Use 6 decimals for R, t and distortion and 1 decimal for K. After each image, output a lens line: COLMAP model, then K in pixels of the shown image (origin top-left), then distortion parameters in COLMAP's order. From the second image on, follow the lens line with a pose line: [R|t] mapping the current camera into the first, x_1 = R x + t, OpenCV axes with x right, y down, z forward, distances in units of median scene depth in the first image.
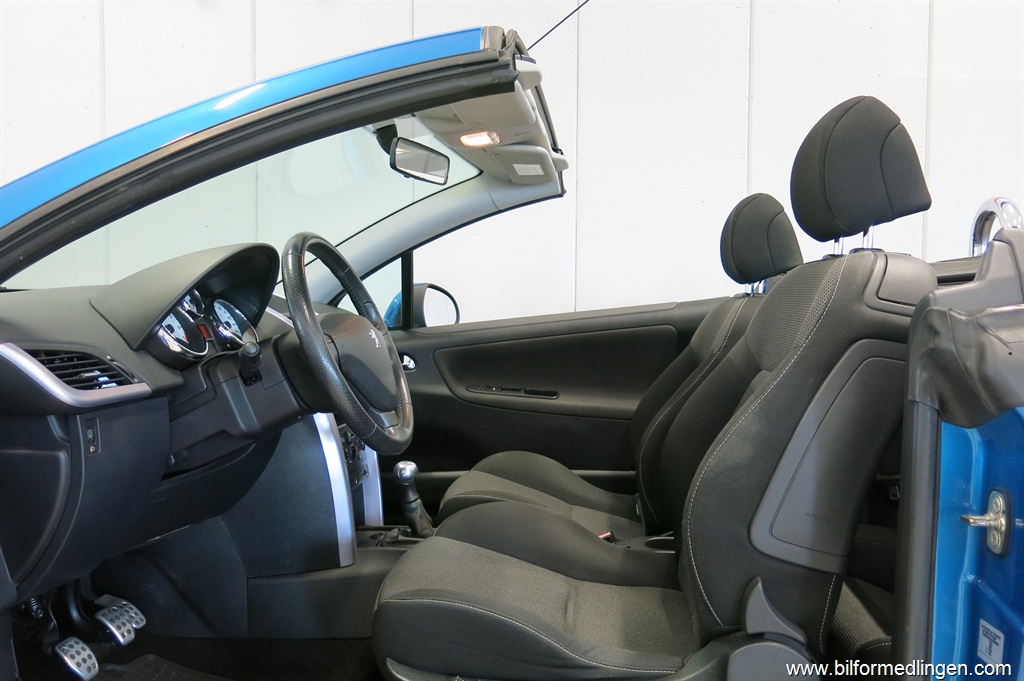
lens RADIAL K [[860.4, 0, 515.4], [0, 860.4, 344.5], [0, 0, 1]] dist [-0.013336, -0.011266]
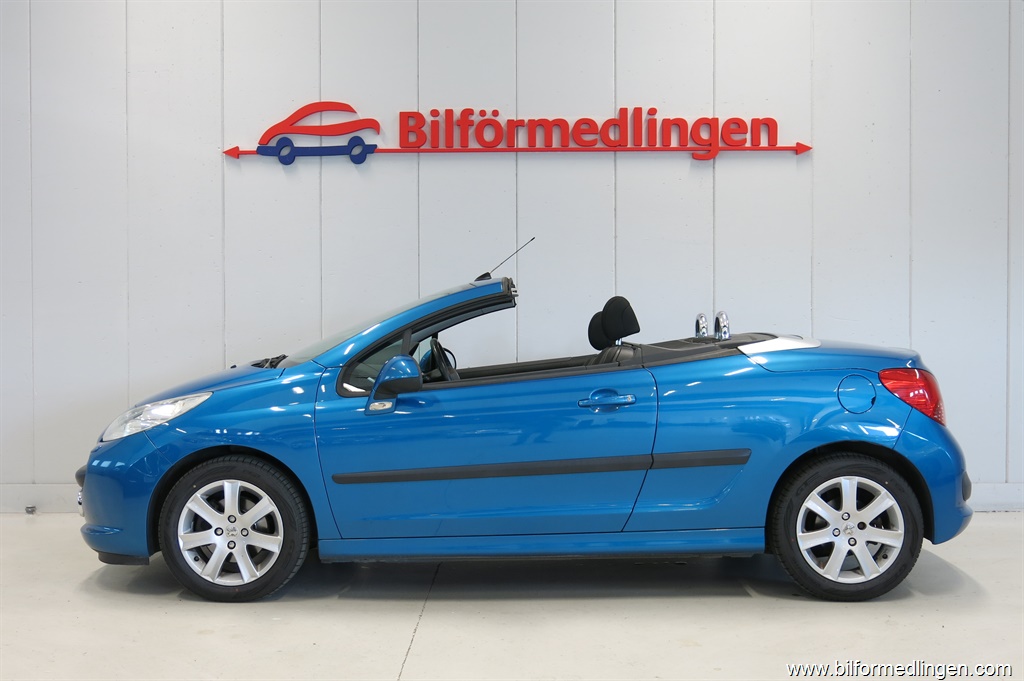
lens RADIAL K [[1104.4, 0, 510.9], [0, 1104.4, 335.1], [0, 0, 1]] dist [-0.011345, 0.000000]
pose [[0.995536, -0.006990, 0.094124, -0.202587], [0.011723, 0.998689, -0.049823, 0.028884], [-0.093652, 0.050704, 0.994313, -1.615458]]
